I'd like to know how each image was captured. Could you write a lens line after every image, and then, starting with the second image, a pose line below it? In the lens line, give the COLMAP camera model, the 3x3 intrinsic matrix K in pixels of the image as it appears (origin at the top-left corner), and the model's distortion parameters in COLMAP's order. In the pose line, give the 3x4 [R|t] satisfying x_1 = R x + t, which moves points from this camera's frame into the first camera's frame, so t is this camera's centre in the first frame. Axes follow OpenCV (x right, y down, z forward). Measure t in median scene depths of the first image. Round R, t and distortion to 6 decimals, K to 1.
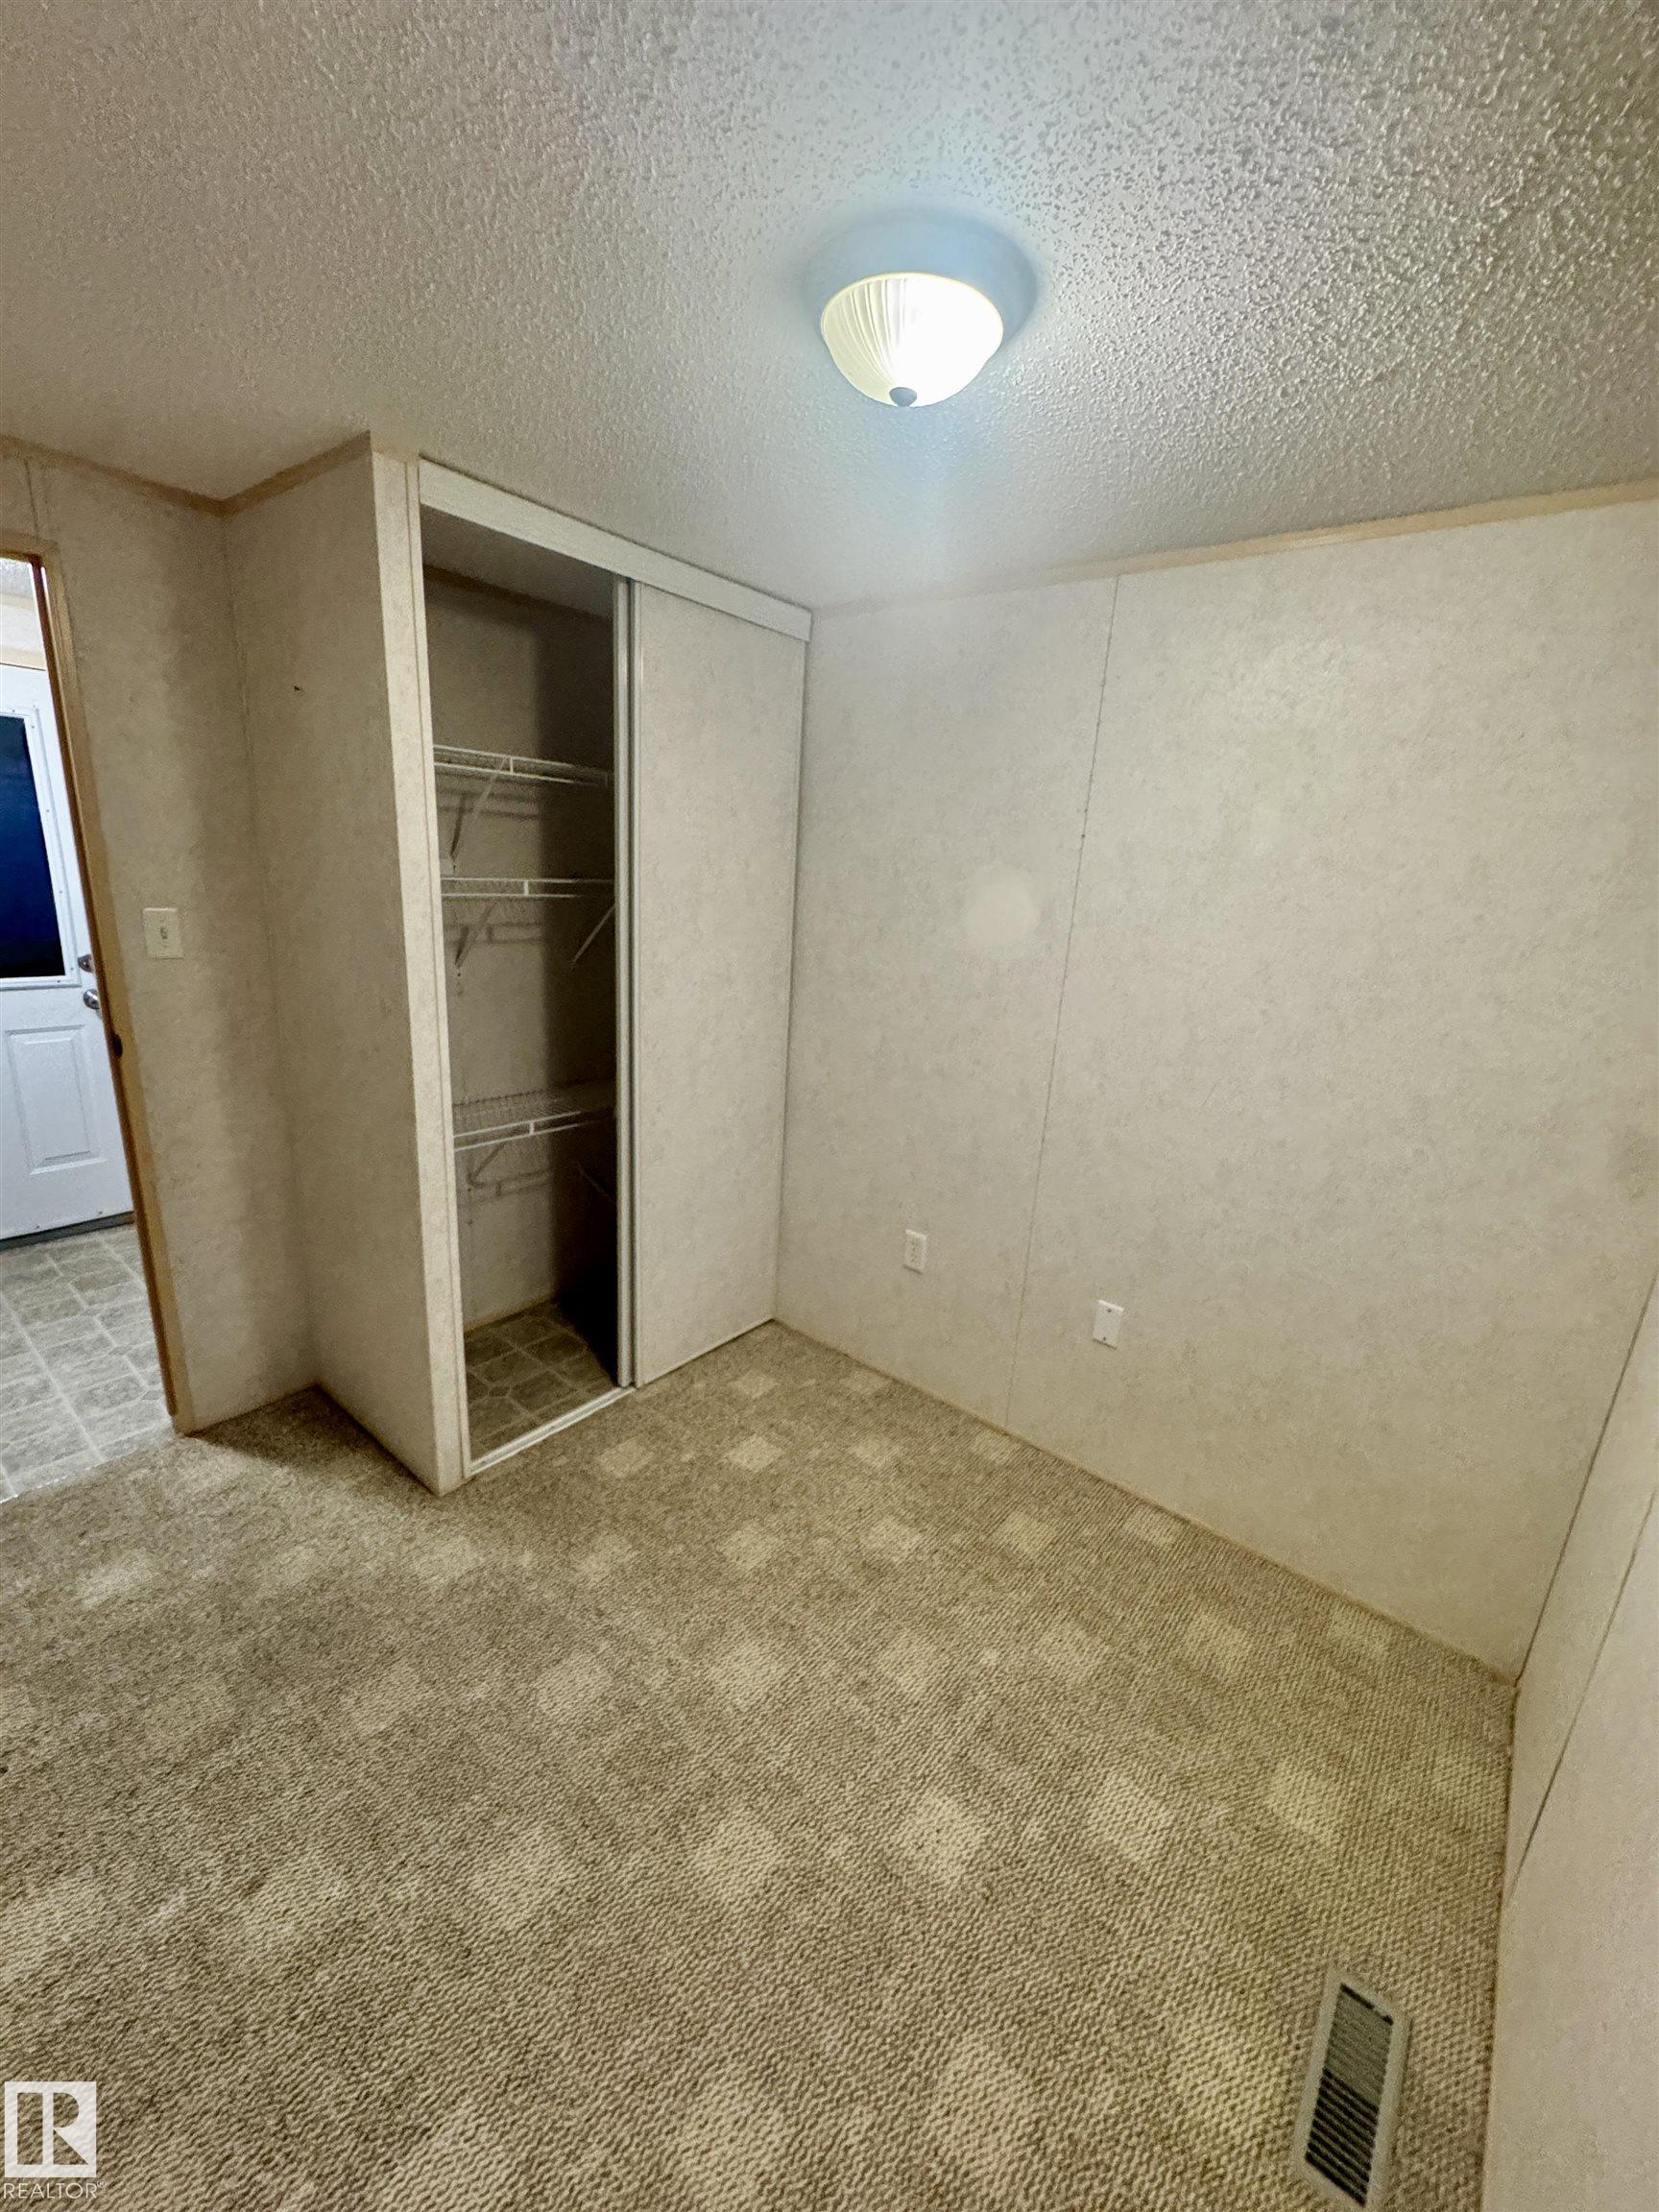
lens RADIAL K [[881.6, 0, 827.3], [0, 881.6, 1108.3], [0, 0, 1]] dist [-0.003009, 0.000986]
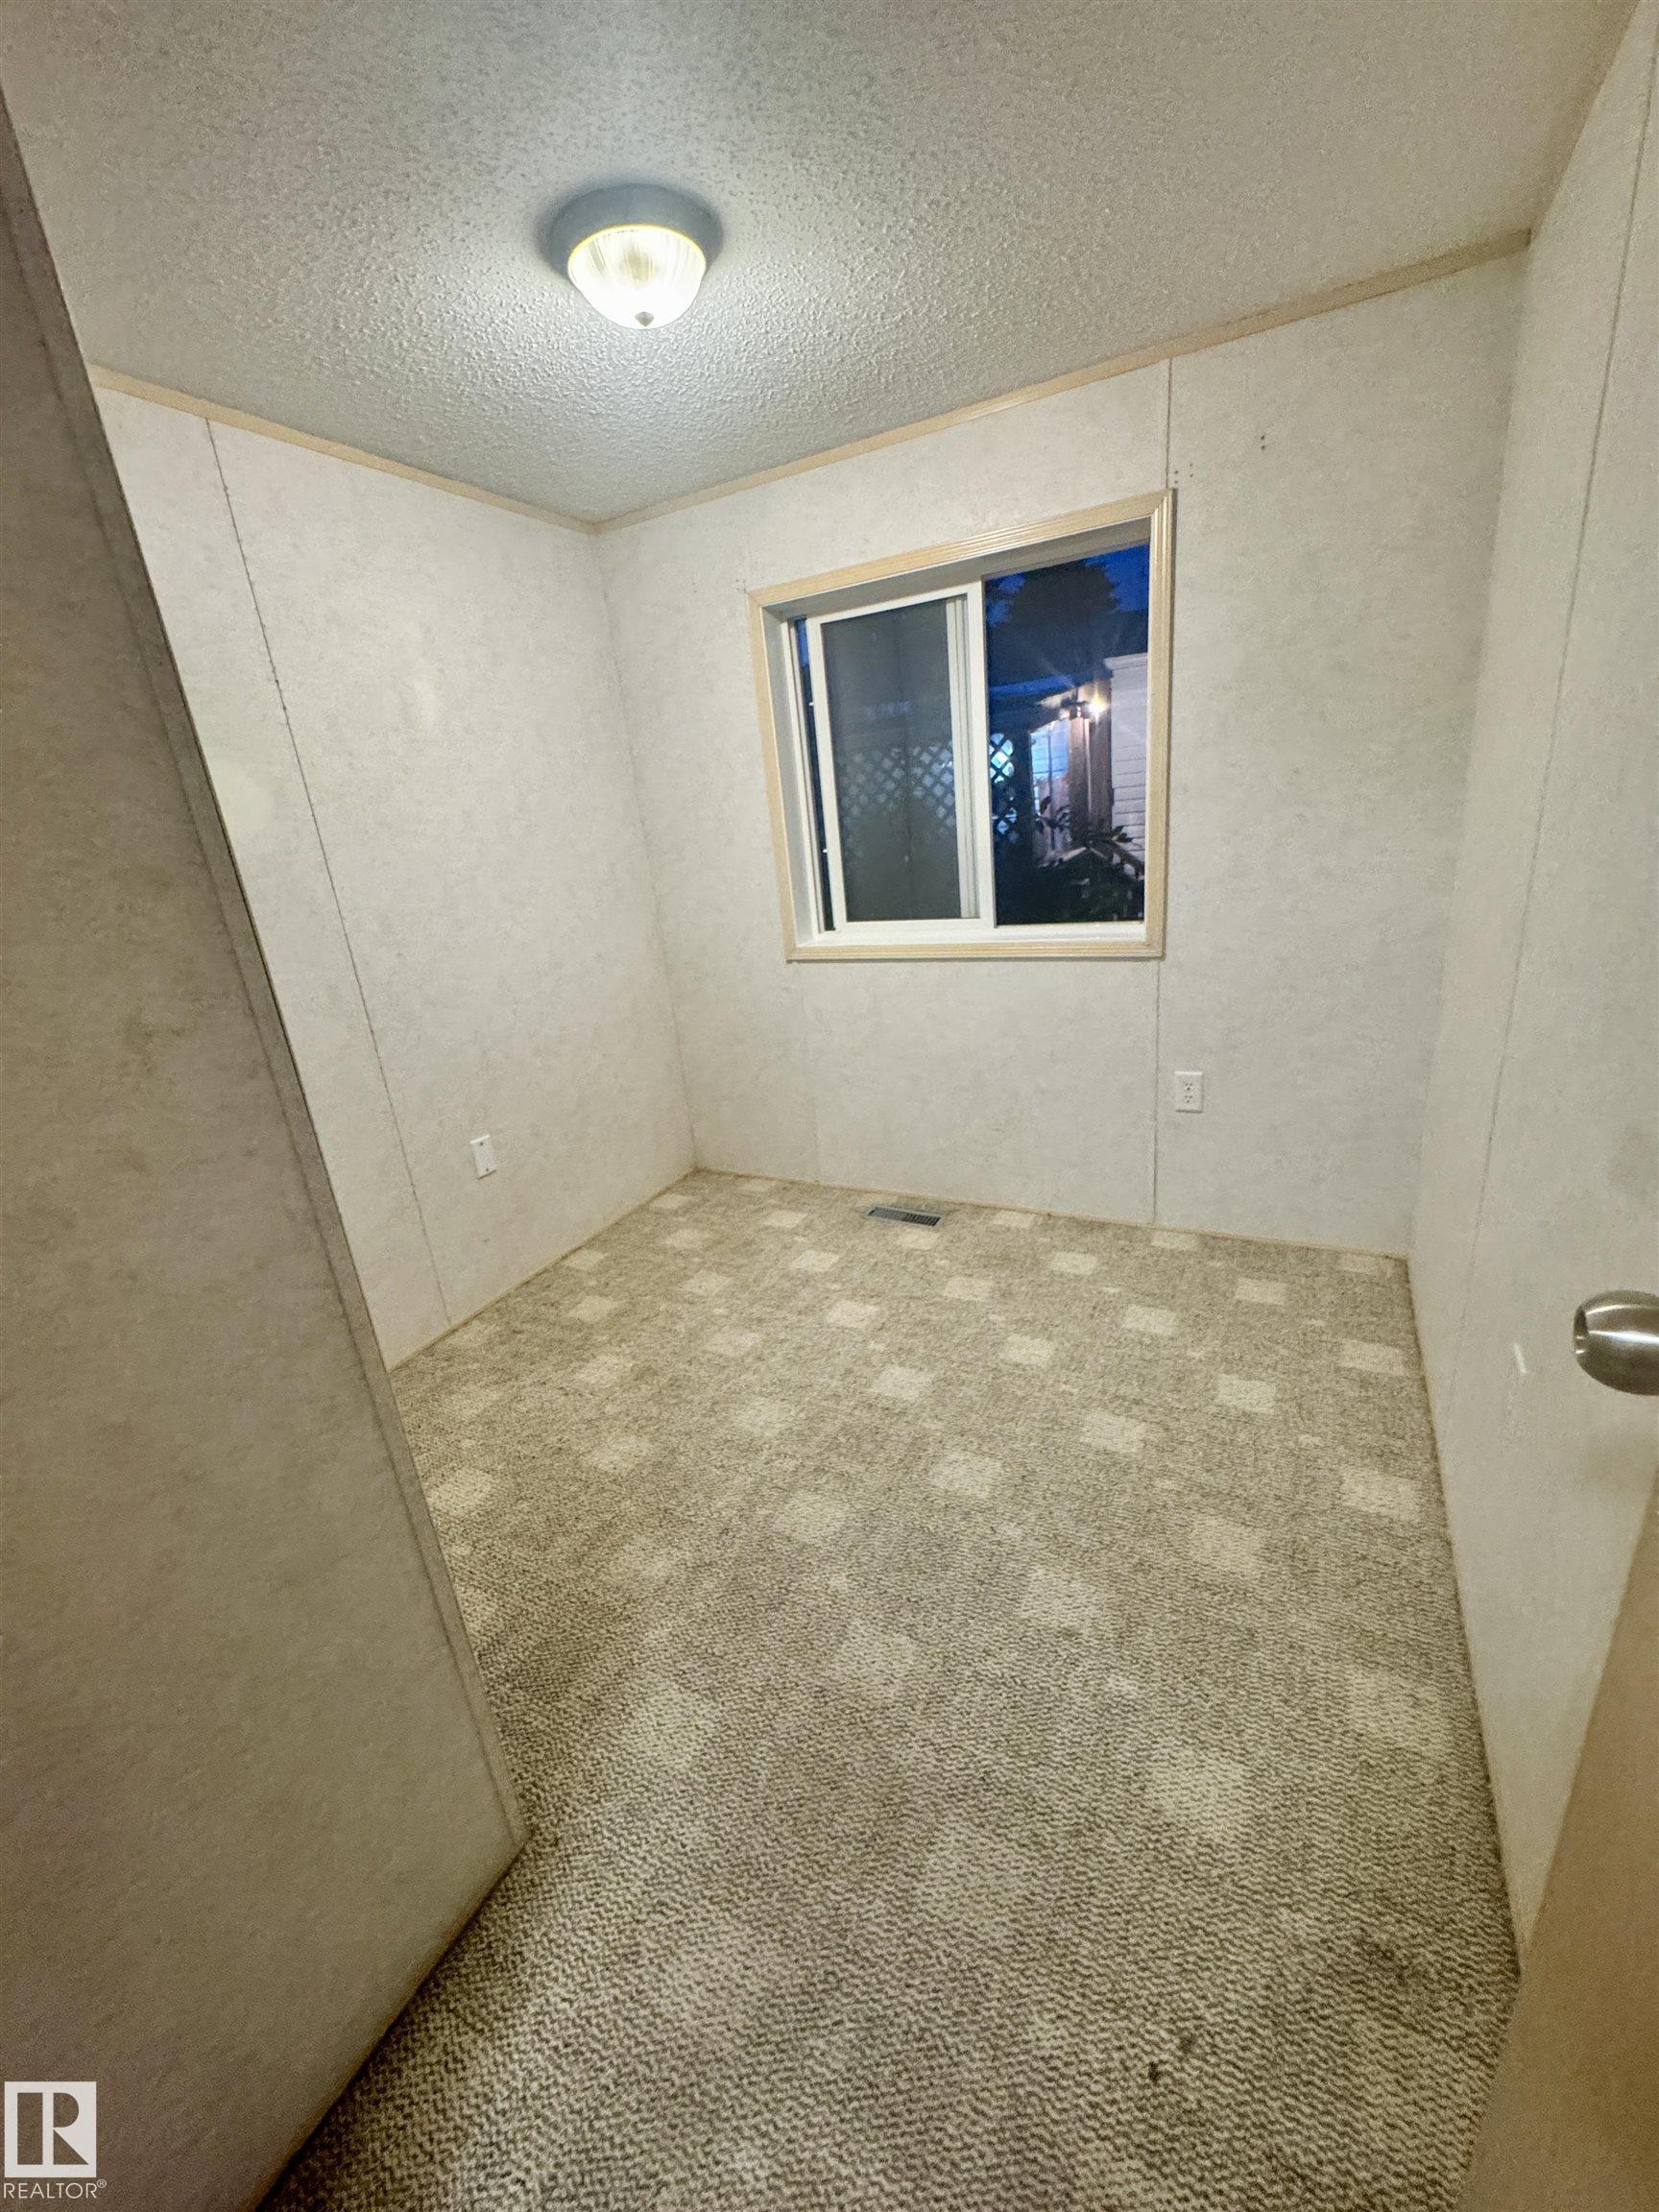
lens RADIAL K [[881.6, 0, 825.8], [0, 881.6, 1108.4], [0, 0, 1]] dist [-0.003009, 0.000986]
pose [[-0.202970, -0.356058, 0.912154, -0.992898], [0.344094, 0.846197, 0.406879, -0.148680], [-0.916735, 0.396451, -0.049235, 0.790762]]
